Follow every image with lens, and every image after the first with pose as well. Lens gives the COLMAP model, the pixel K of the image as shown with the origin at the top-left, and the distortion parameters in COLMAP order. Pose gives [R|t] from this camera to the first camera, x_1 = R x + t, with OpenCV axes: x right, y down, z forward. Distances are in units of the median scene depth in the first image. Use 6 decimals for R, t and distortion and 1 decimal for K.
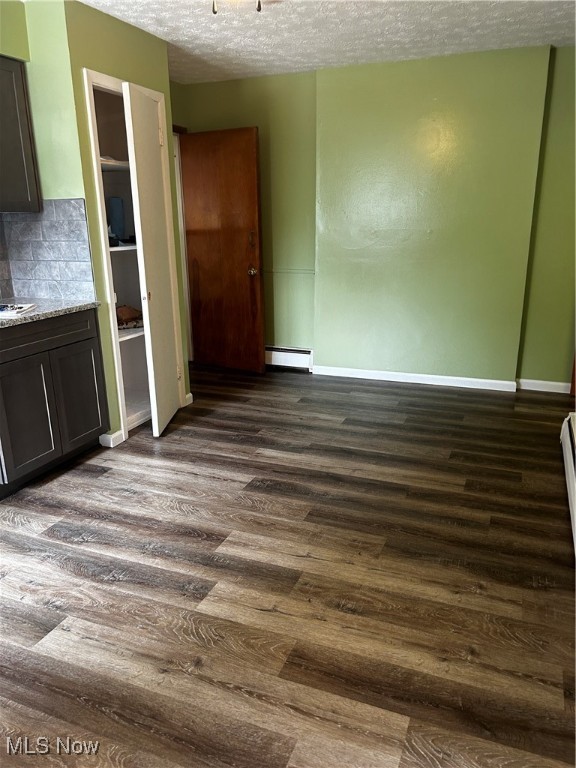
lens RADIAL K [[580.6, 0, 289.5], [0, 580.6, 386.0], [0, 0, 1]] dist [0.053722, -0.065502]
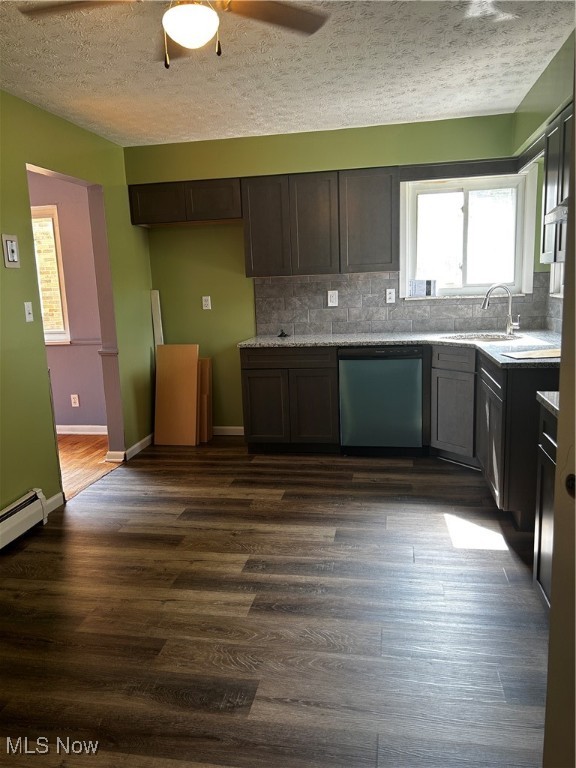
lens RADIAL K [[580.6, 0, 287.2], [0, 580.6, 383.8], [0, 0, 1]] dist [0.053722, -0.065502]
pose [[-0.979197, 0.081555, -0.185801, -0.019477], [-0.008527, 0.898327, 0.439245, -0.483957], [0.202732, 0.431692, -0.878943, 1.675125]]
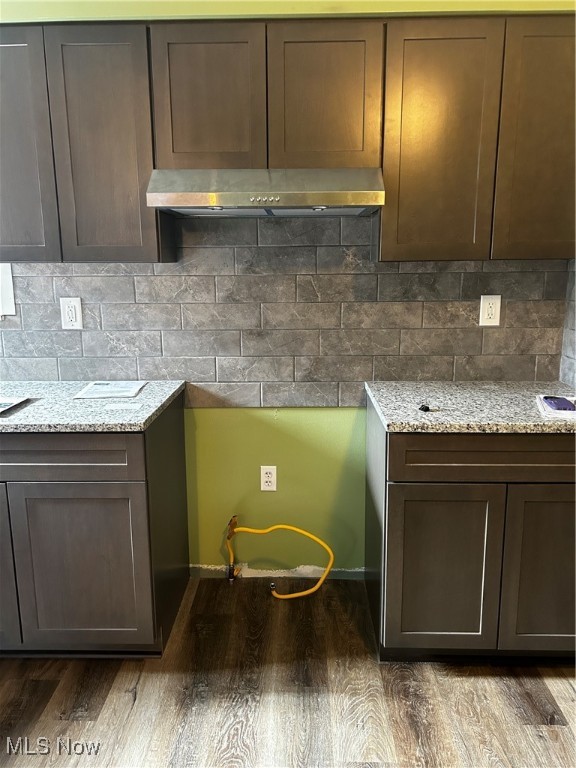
lens RADIAL K [[580.6, 0, 288.1], [0, 580.6, 382.5], [0, 0, 1]] dist [0.053722, -0.065502]
pose [[0.355631, 0.206628, -0.911499, 0.039440], [-0.266587, 0.957167, 0.112968, -0.183828], [0.895800, 0.202819, 0.395483, 0.587636]]
